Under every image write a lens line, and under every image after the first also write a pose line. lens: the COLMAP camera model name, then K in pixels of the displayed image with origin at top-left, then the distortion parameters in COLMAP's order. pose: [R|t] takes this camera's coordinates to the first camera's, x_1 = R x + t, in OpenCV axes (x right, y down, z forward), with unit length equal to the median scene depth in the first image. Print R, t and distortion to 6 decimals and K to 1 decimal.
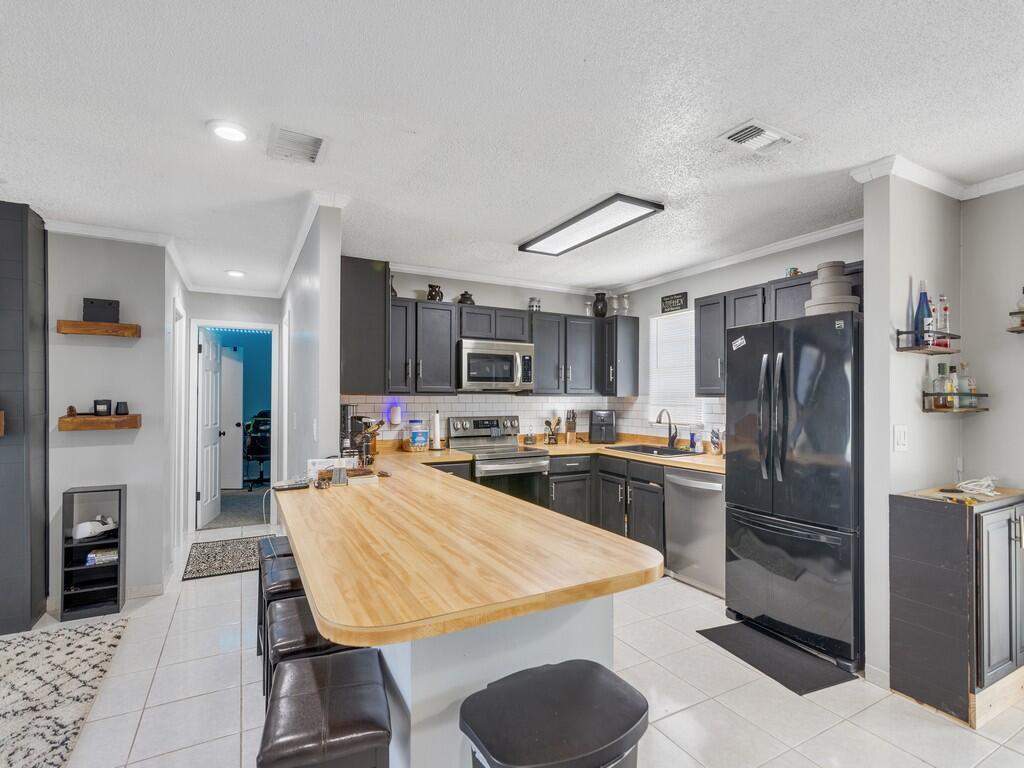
lens RADIAL K [[496.8, 0, 513.9], [0, 496.8, 394.4], [0, 0, 1]] dist [-0.002185, 0.001175]
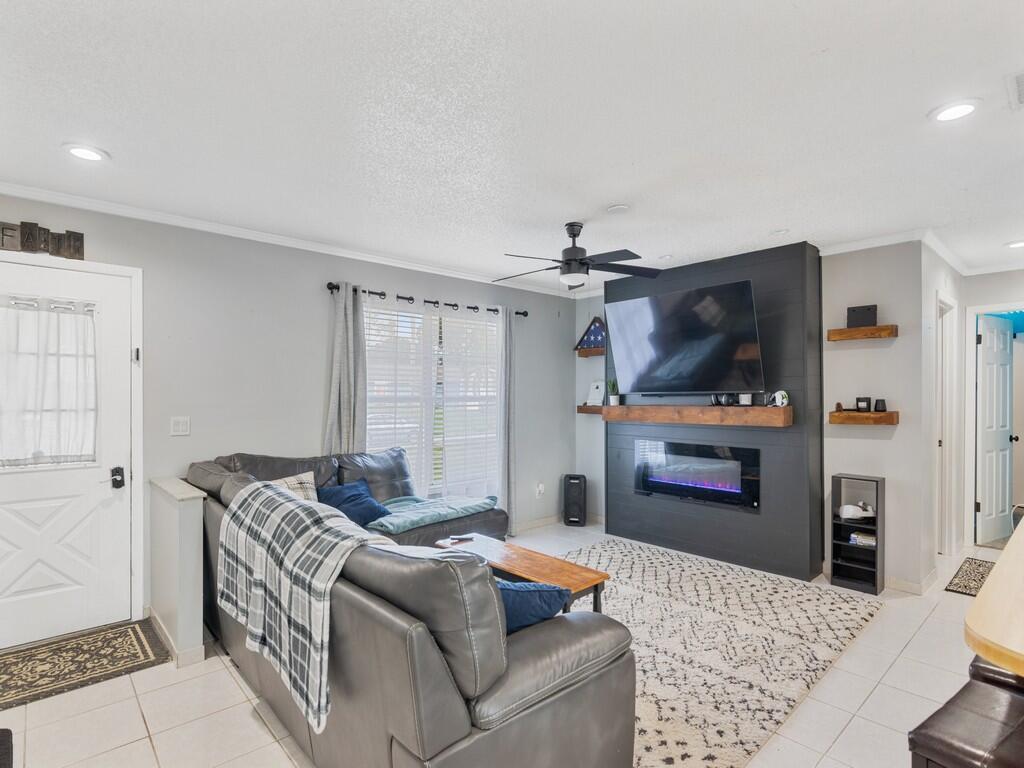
lens RADIAL K [[528.4, 0, 506.2], [0, 528.4, 398.4], [0, 0, 1]] dist [-0.003962, -0.000335]
pose [[0.222146, 0.003183, -0.975008, 0.136516], [0.009014, 0.999945, 0.005318, -0.000144], [0.974972, -0.009970, 0.222105, -0.031302]]
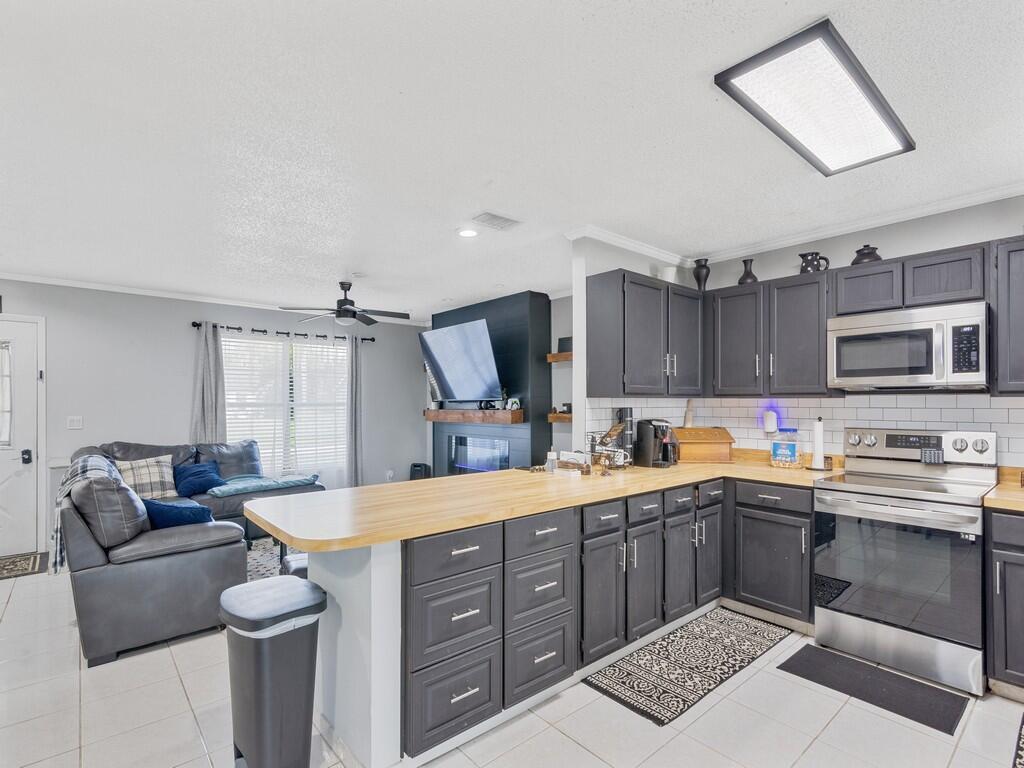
lens RADIAL K [[496.8, 0, 494.2], [0, 496.8, 403.6], [0, 0, 1]] dist [-0.002185, 0.001175]
pose [[0.196789, 0.001227, -0.980445, 0.635251], [0.009636, 0.999948, 0.003186, 0.005401], [0.980398, -0.010075, 0.196768, 0.487279]]
